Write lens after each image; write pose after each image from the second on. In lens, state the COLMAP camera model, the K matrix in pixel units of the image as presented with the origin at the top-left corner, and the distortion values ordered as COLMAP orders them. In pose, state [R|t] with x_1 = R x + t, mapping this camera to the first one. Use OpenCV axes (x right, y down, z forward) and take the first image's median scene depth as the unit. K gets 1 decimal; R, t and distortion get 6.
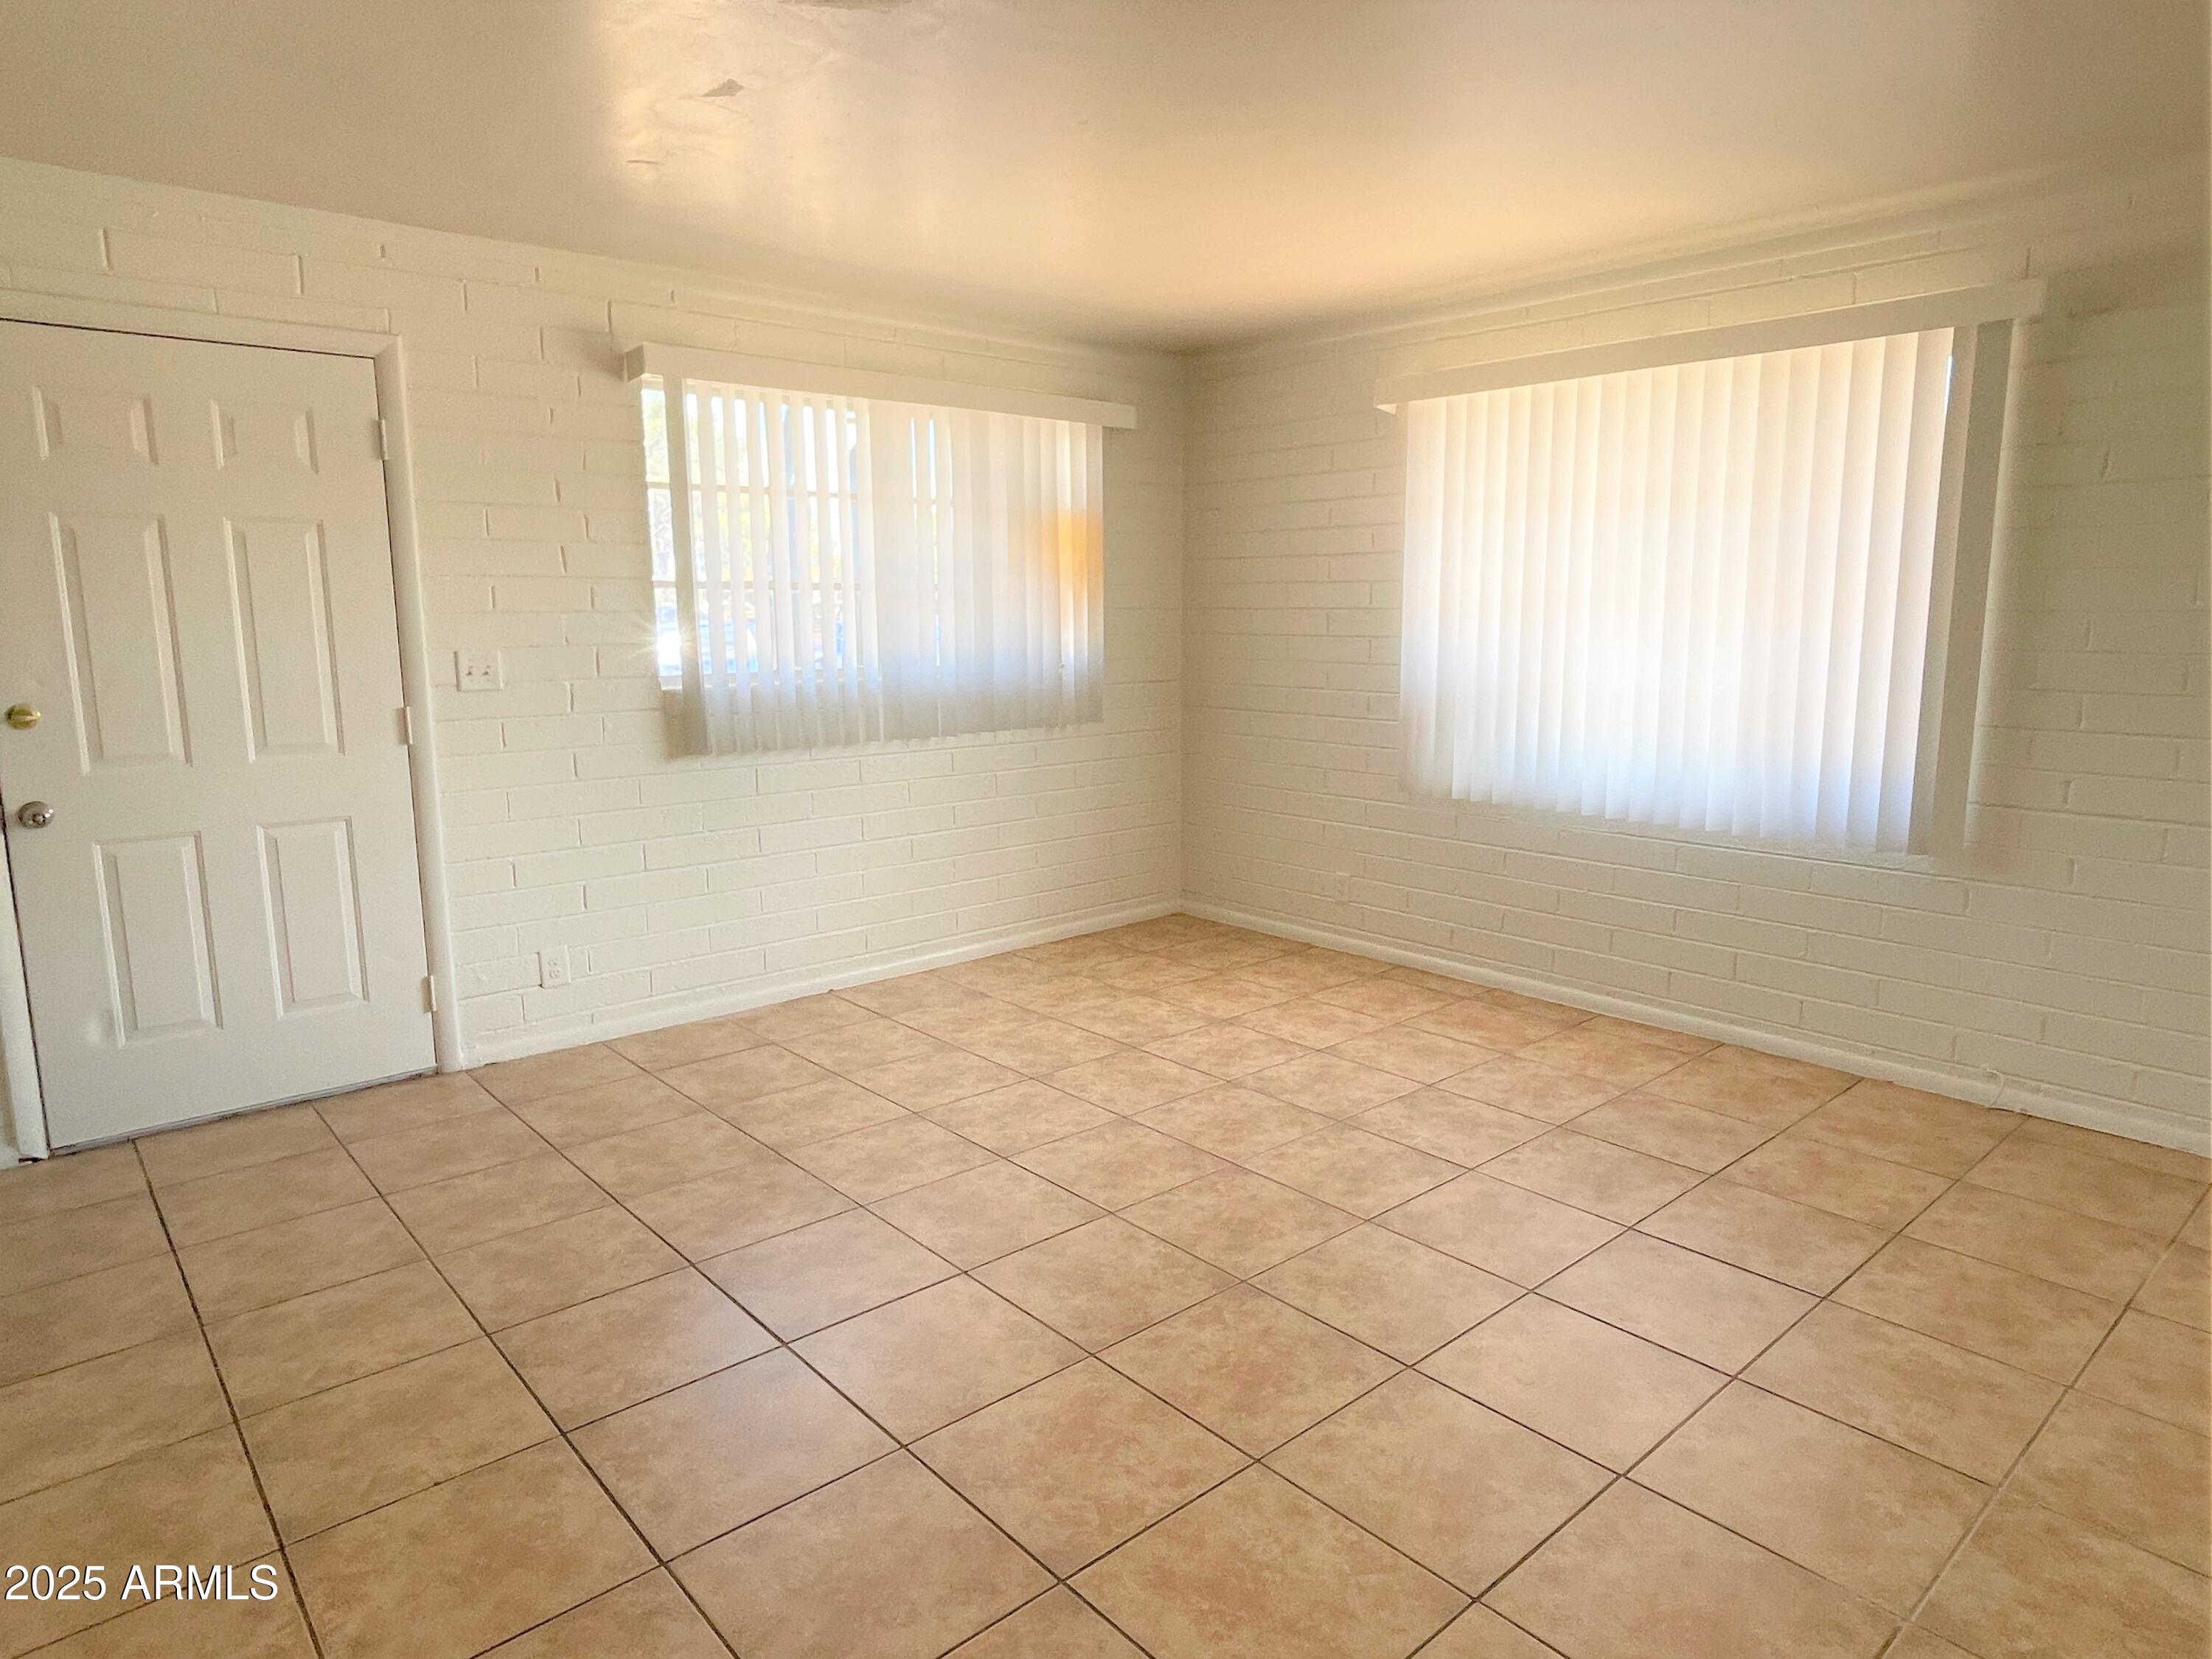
lens RADIAL K [[1317.4, 0, 1104.0], [0, 1317.4, 822.8], [0, 0, 1]] dist [-0.002596, -0.000627]
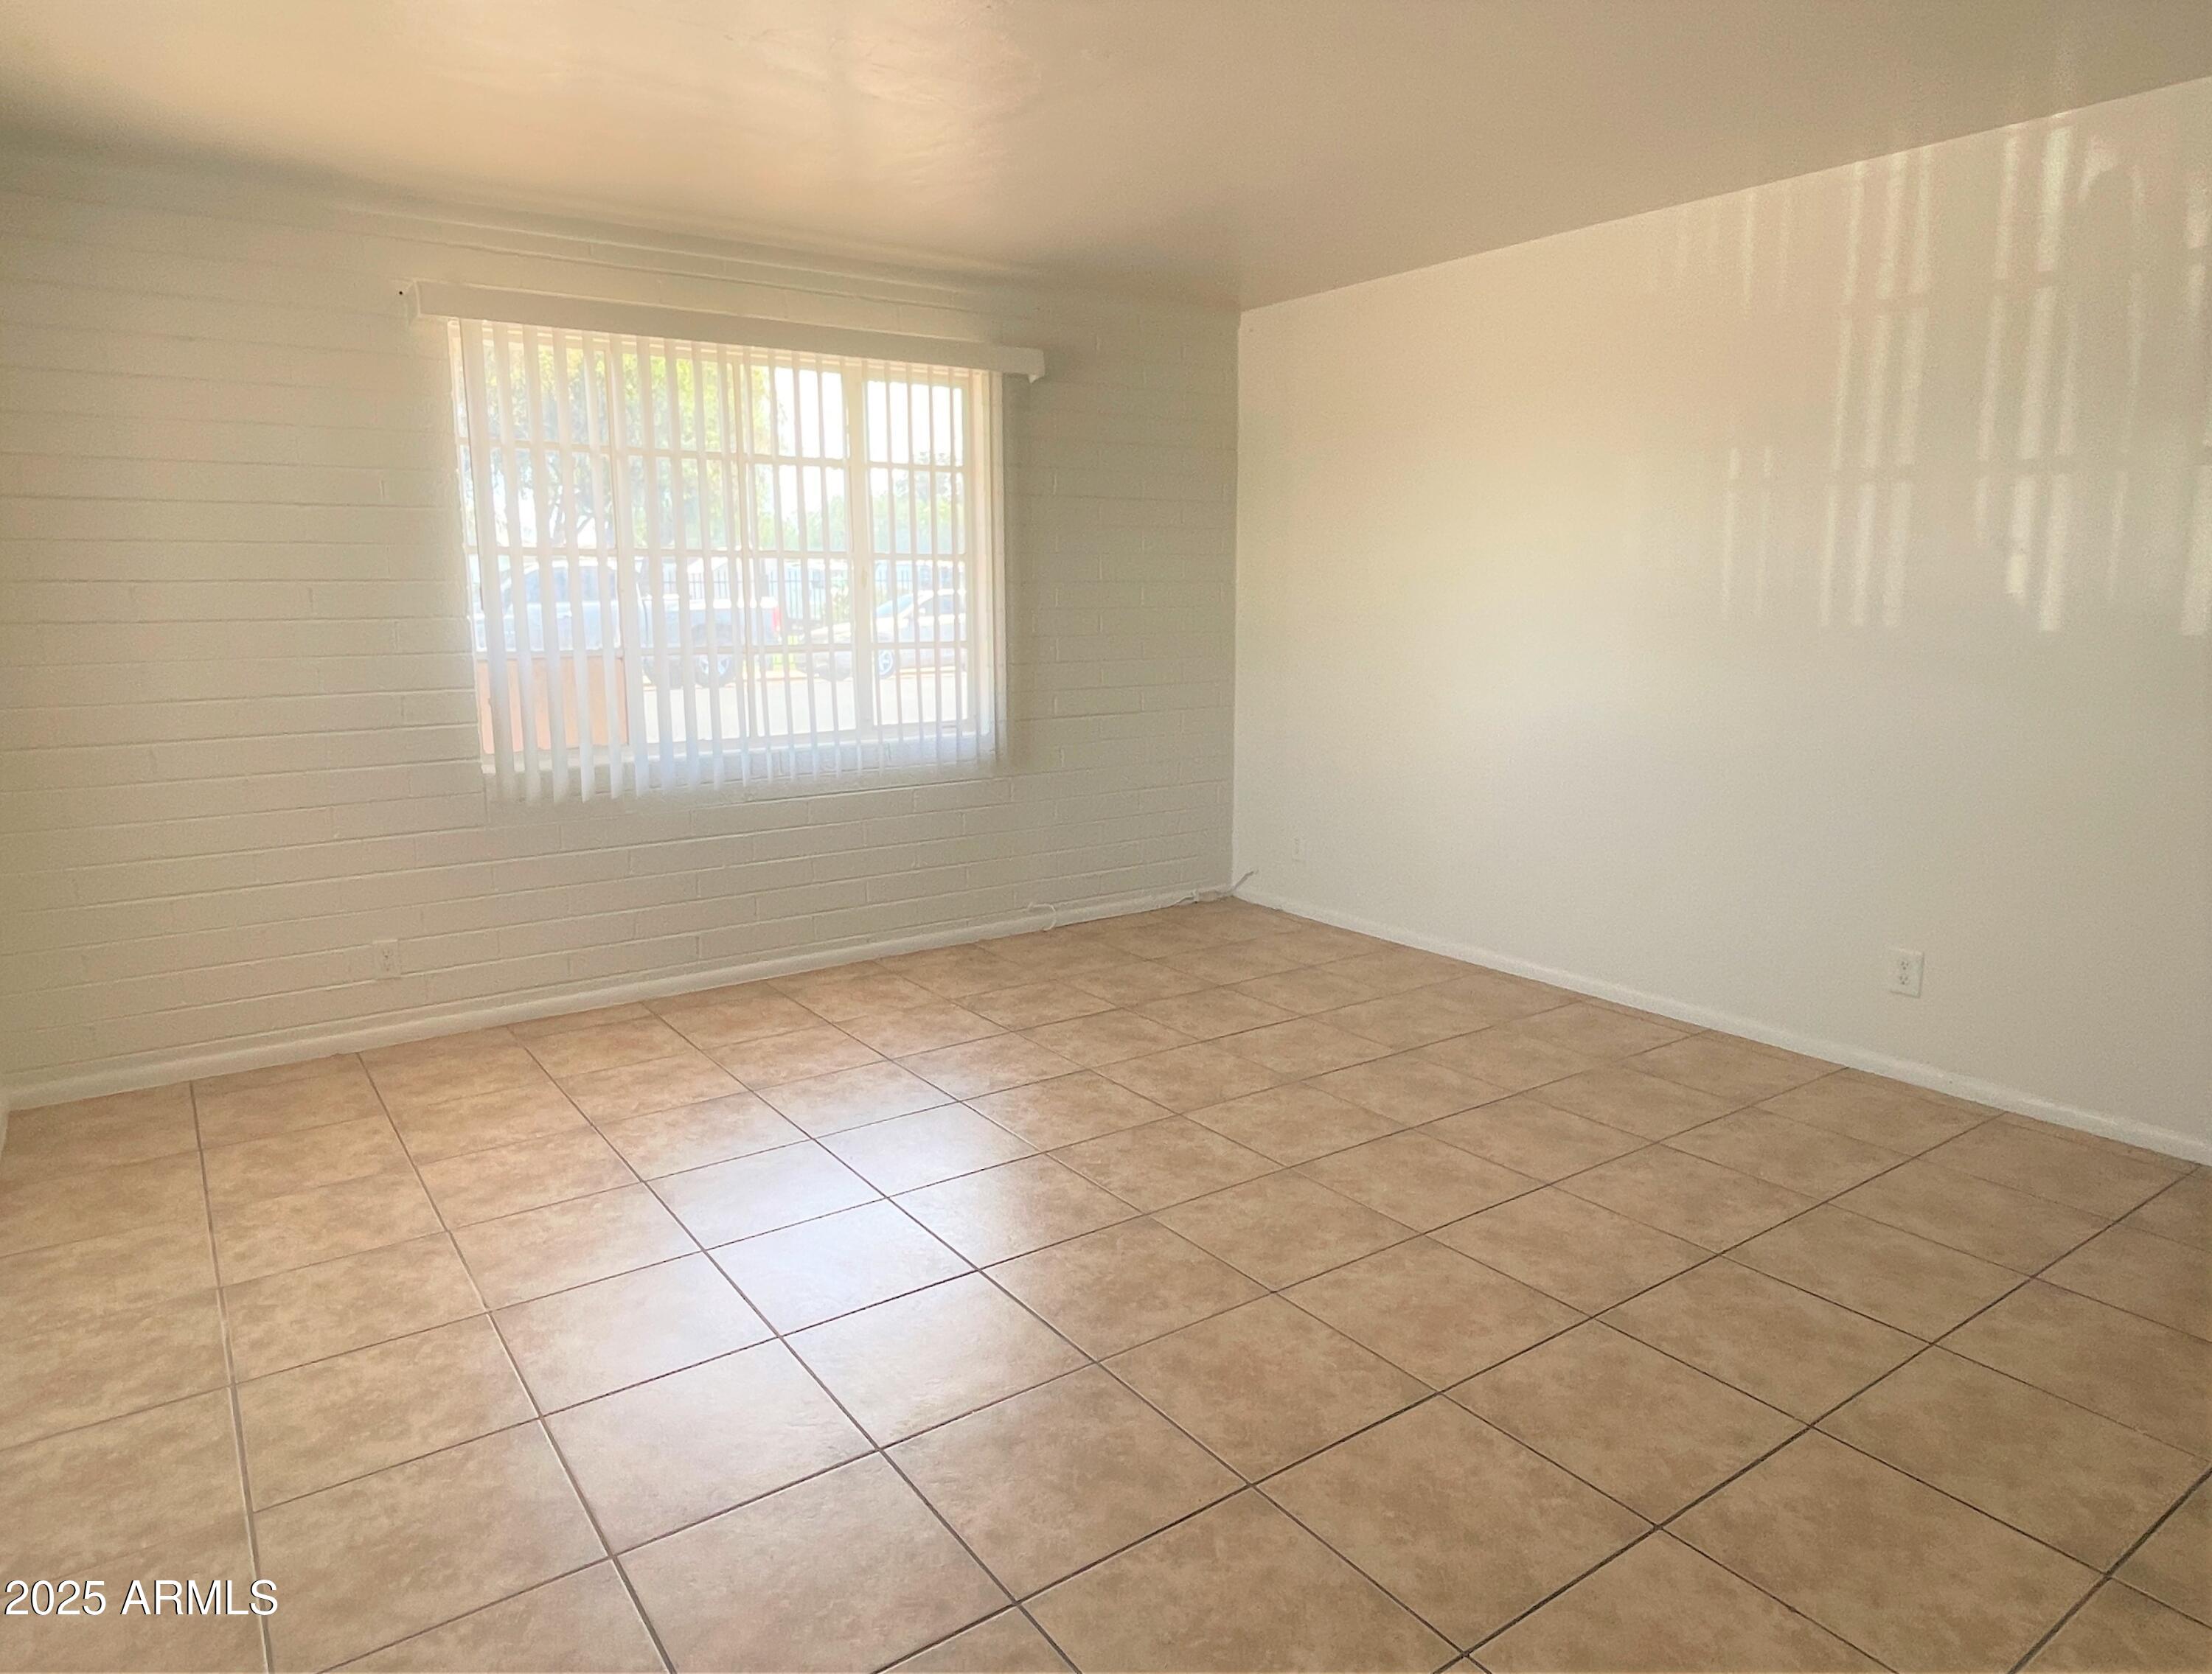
lens RADIAL K [[1362.6, 0, 1101.3], [0, 1362.6, 837.6], [0, 0, 1]] dist [0.005491, 0.000310]
pose [[0.110965, -0.174198, 0.978438, -0.609925], [0.170699, 0.973228, 0.153911, -0.080088], [-0.979055, 0.149940, 0.137730, 0.584625]]
